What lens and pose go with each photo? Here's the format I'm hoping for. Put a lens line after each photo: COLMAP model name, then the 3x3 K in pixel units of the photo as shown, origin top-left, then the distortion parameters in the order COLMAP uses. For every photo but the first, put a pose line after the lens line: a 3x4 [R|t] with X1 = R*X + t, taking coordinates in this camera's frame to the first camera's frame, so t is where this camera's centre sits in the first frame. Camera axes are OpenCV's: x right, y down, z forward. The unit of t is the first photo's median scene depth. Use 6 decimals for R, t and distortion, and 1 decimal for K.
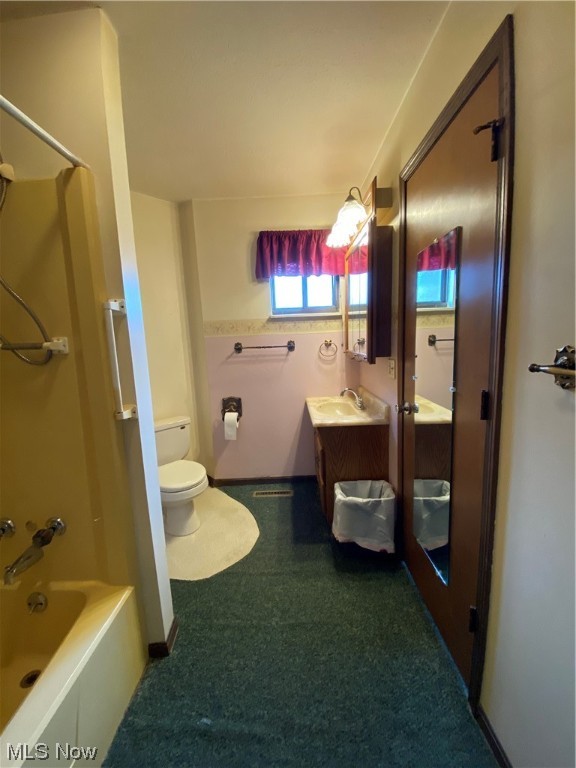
lens RADIAL K [[305.8, 0, 290.3], [0, 305.8, 381.2], [0, 0, 1]] dist [0.042905, -0.037329]
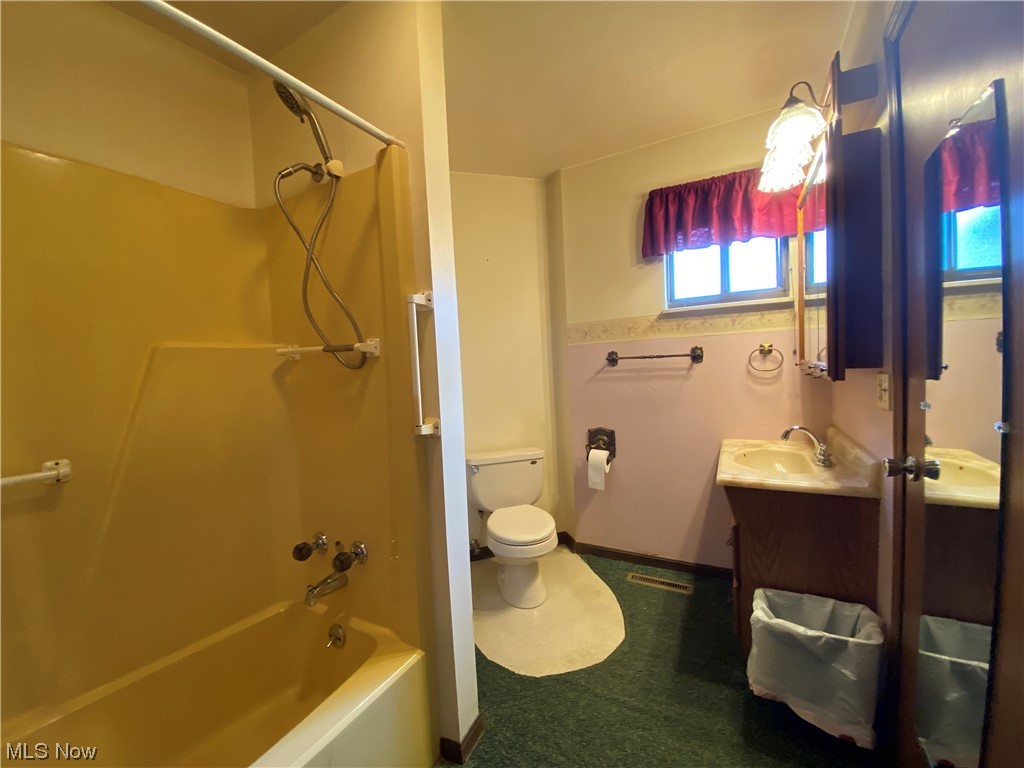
lens RADIAL K [[415.3, 0, 507.3], [0, 415.3, 384.6], [0, 0, 1]] dist [0.023739, -0.021371]
pose [[0.878842, 0.022043, -0.476604, 0.099939], [-0.053603, 0.997169, -0.052724, 0.019496], [0.474093, 0.071883, 0.877536, 0.070086]]
